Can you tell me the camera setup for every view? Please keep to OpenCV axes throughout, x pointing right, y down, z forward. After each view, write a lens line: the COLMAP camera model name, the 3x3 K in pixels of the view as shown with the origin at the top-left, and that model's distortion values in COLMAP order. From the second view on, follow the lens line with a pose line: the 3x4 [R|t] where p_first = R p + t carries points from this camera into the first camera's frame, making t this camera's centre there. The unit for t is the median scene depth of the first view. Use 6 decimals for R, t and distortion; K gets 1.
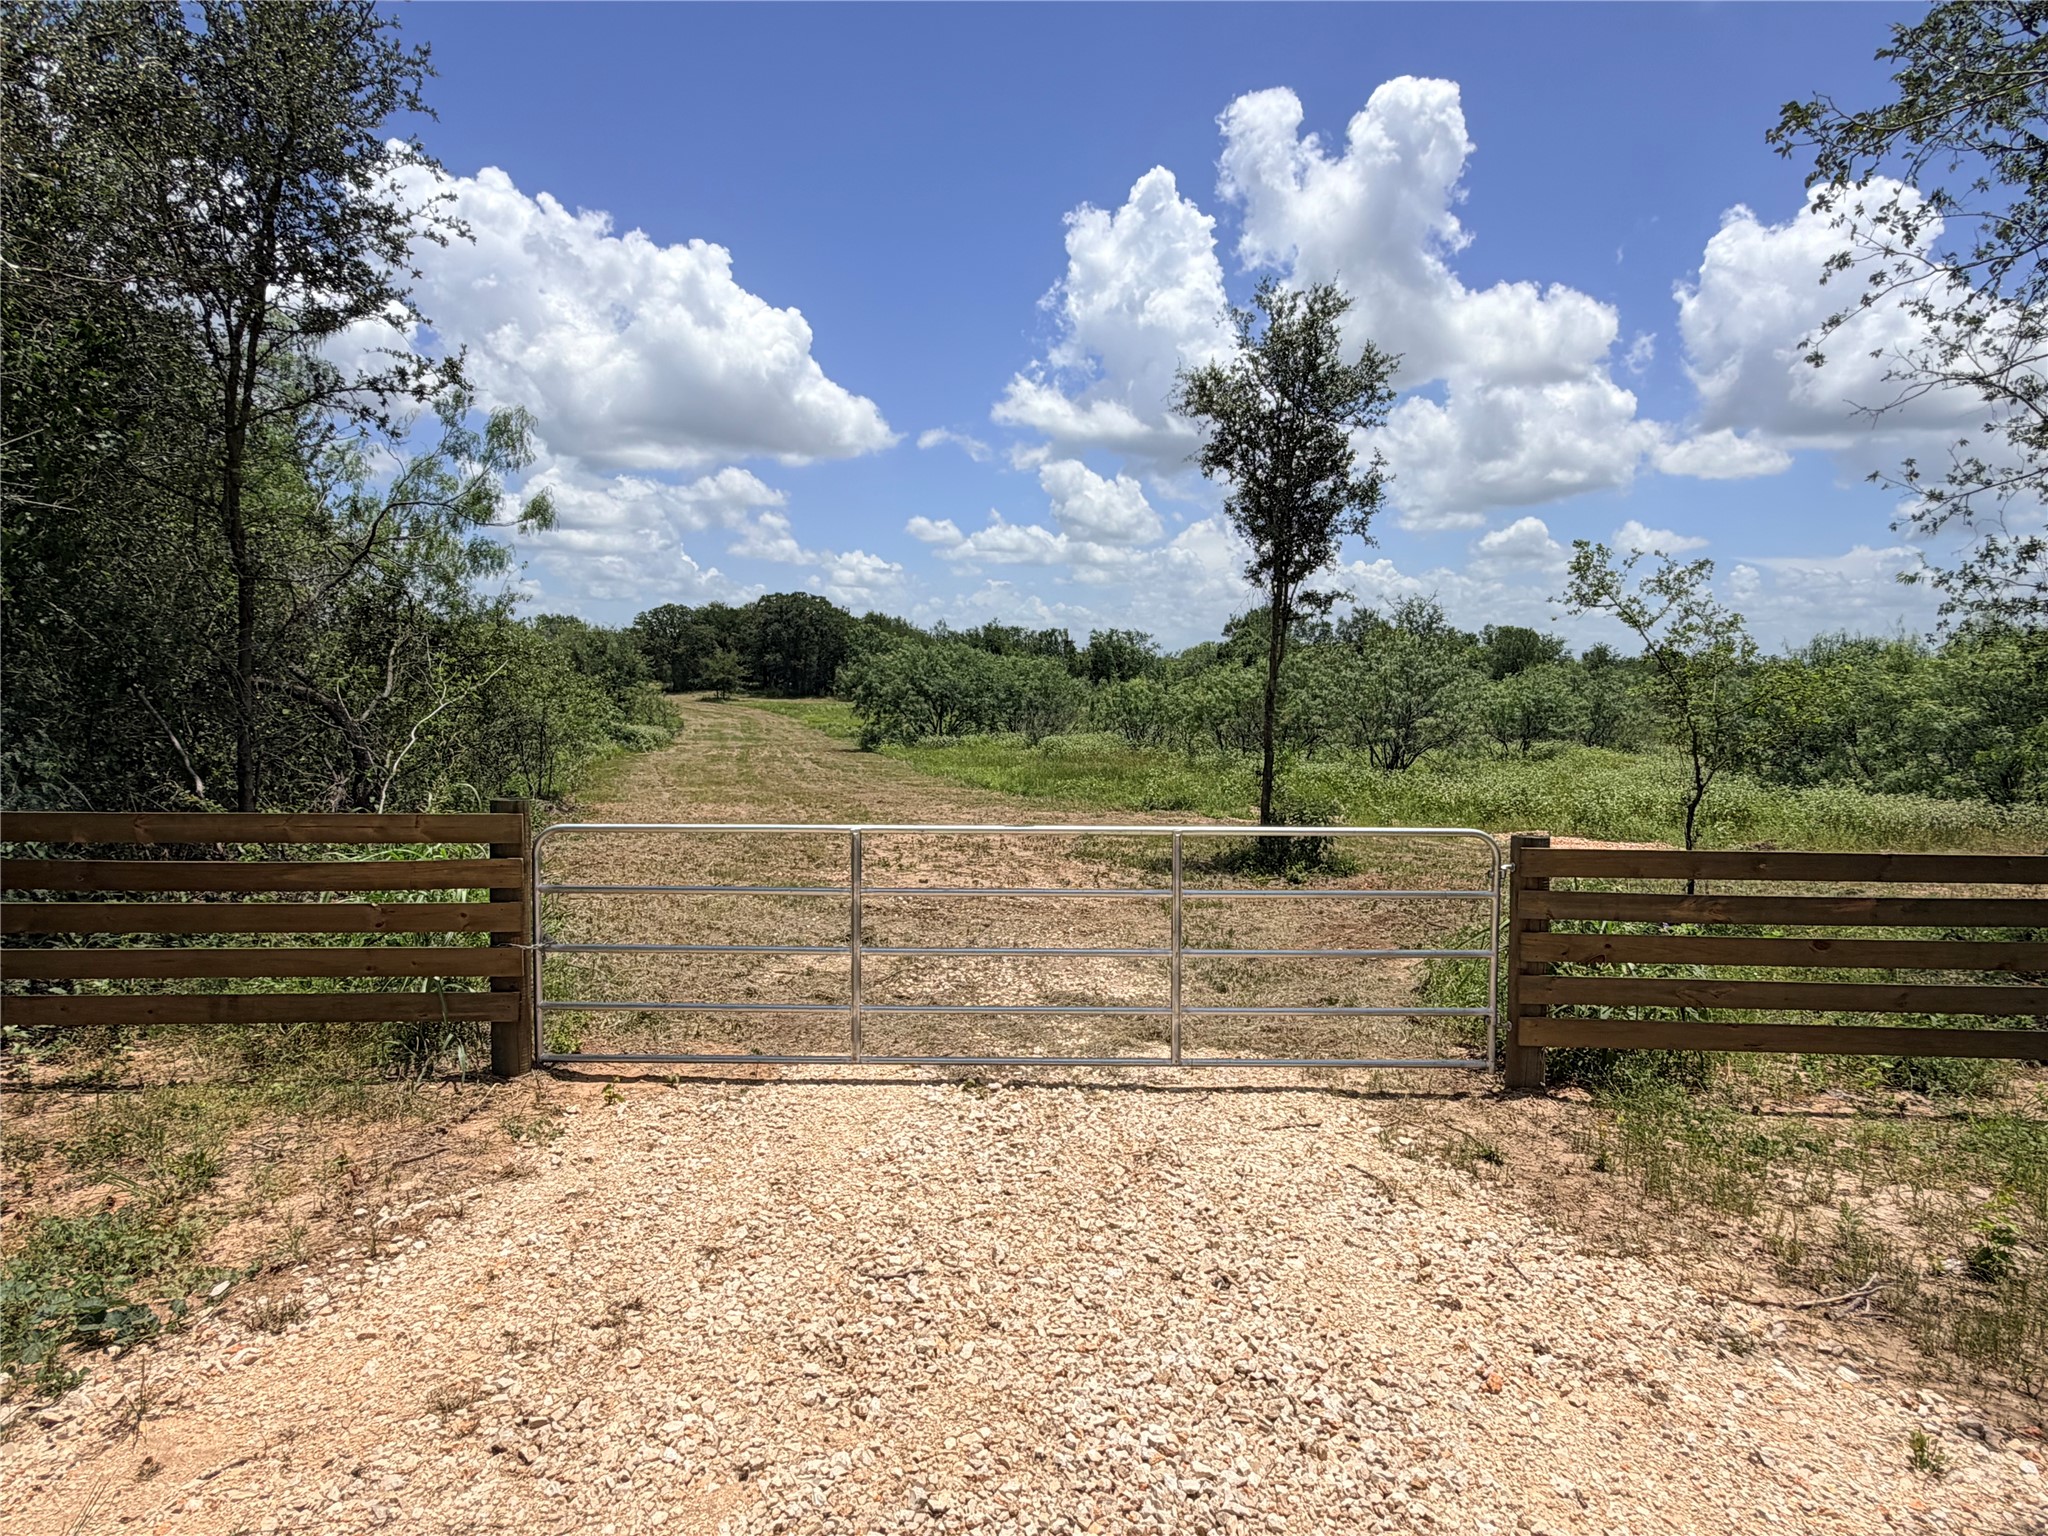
lens RADIAL K [[1230.0, 0, 1011.3], [0, 1230.0, 765.3], [0, 0, 1]] dist [-0.010763, -0.001849]
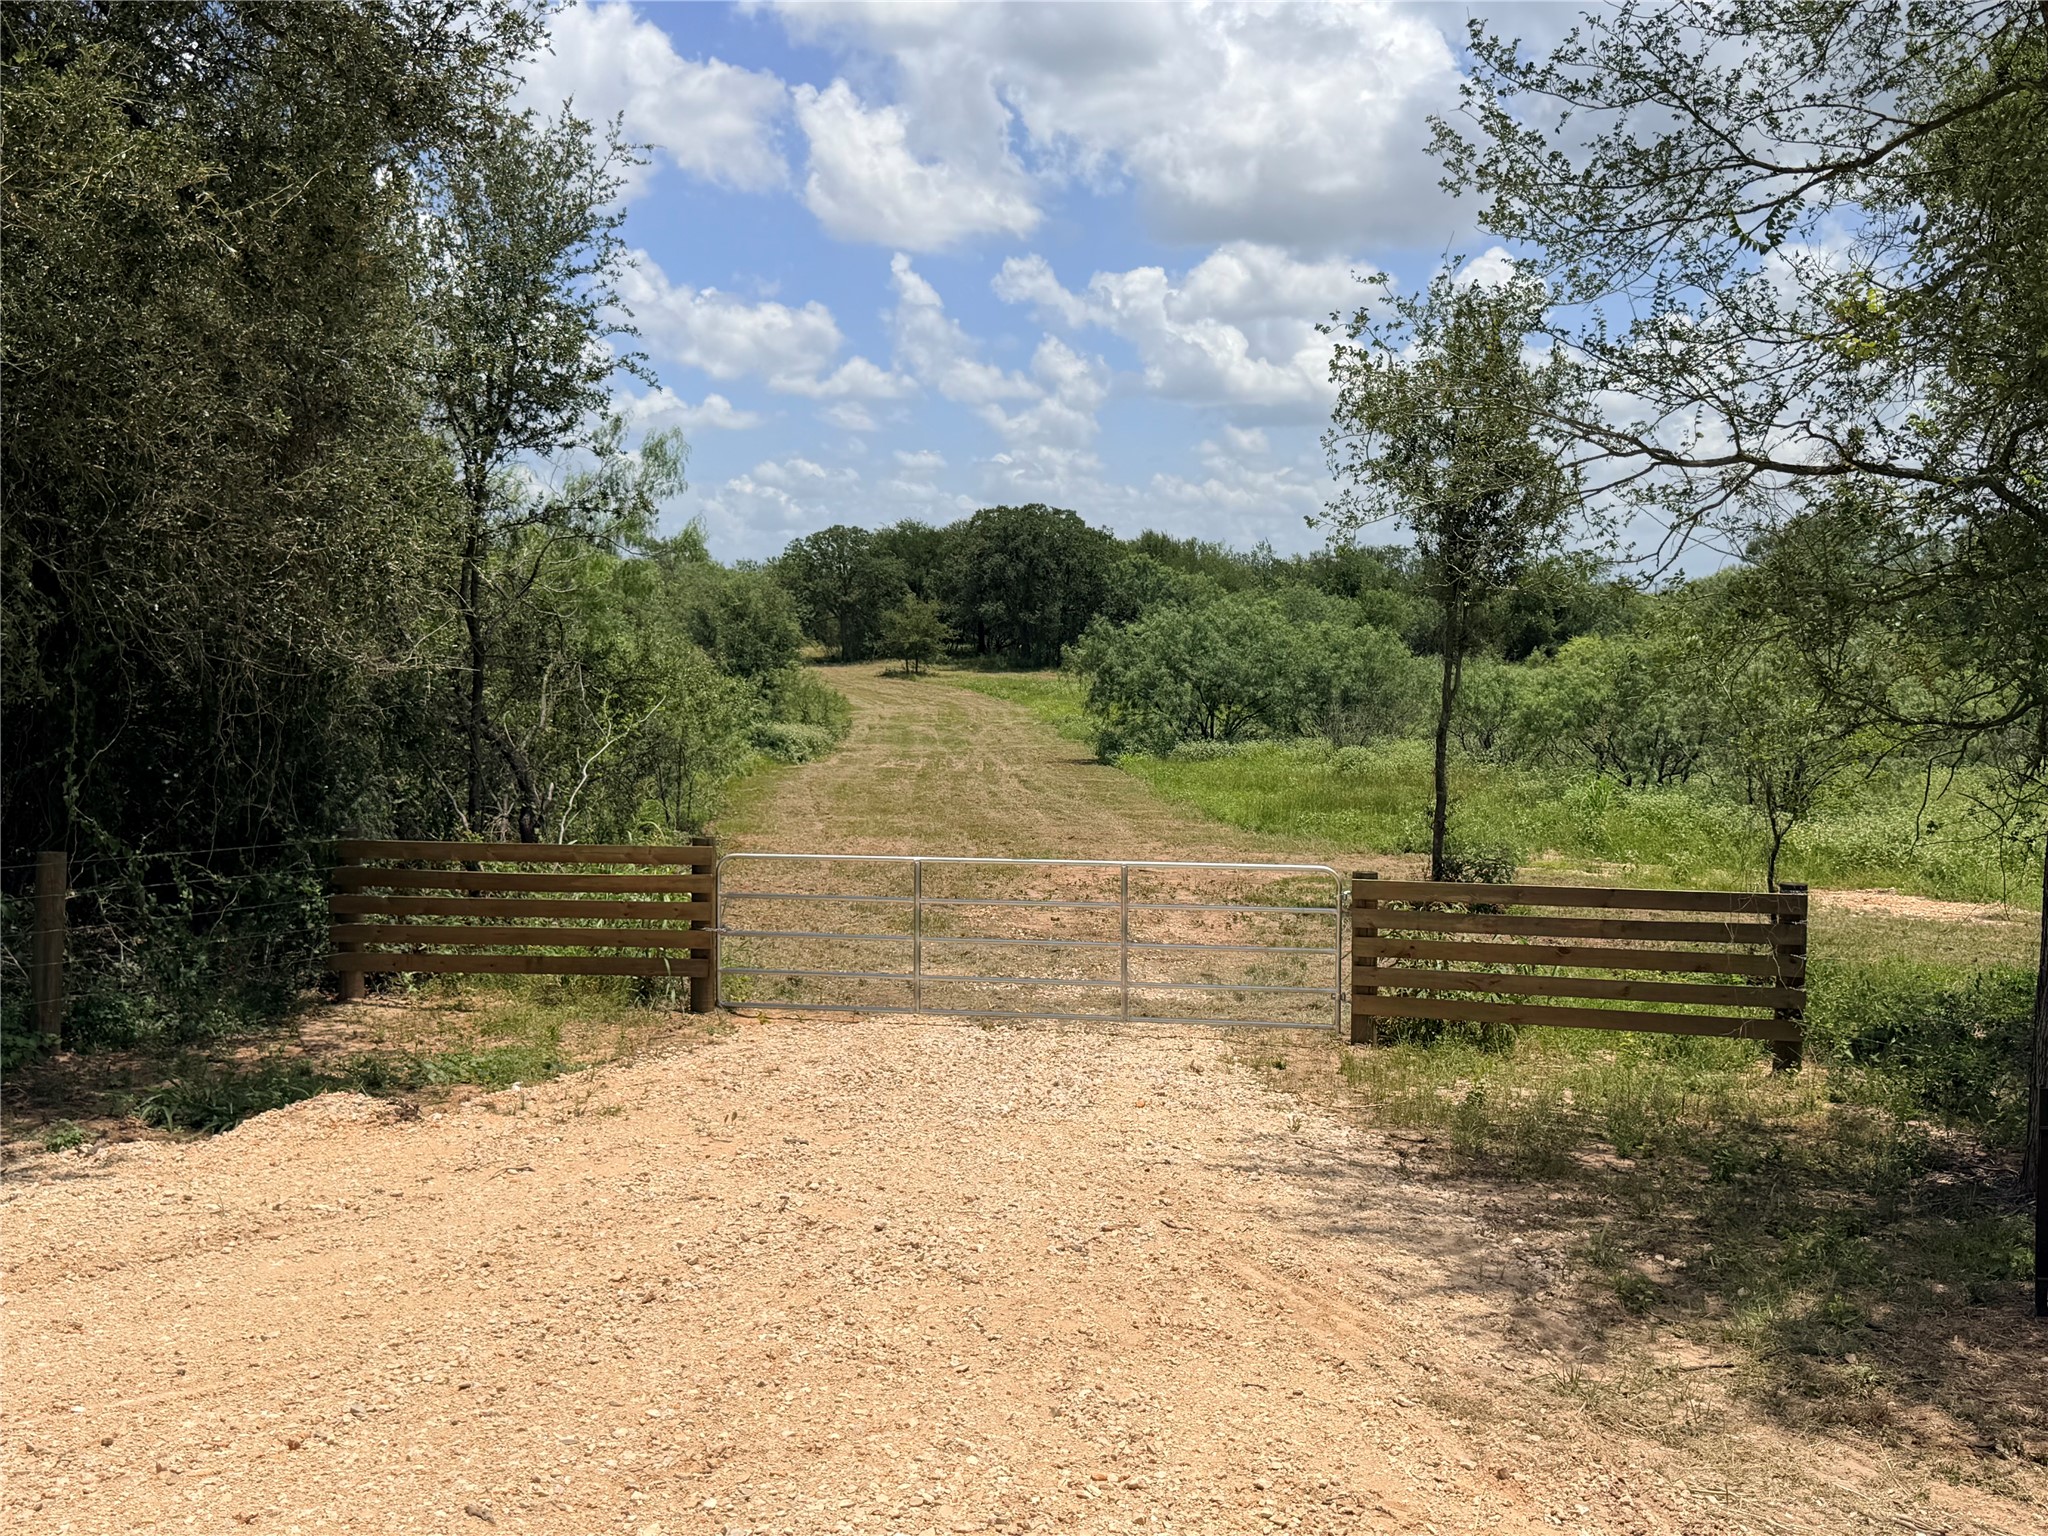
lens RADIAL K [[2145.0, 0, 1027.3], [0, 2145.0, 769.7], [0, 0, 1]] dist [0.013924, 0.000000]
pose [[0.982950, 0.009064, -0.183650, 0.062588], [-0.009090, 0.999958, 0.000699, -0.007954], [0.183648, 0.000983, 0.982992, -0.201872]]
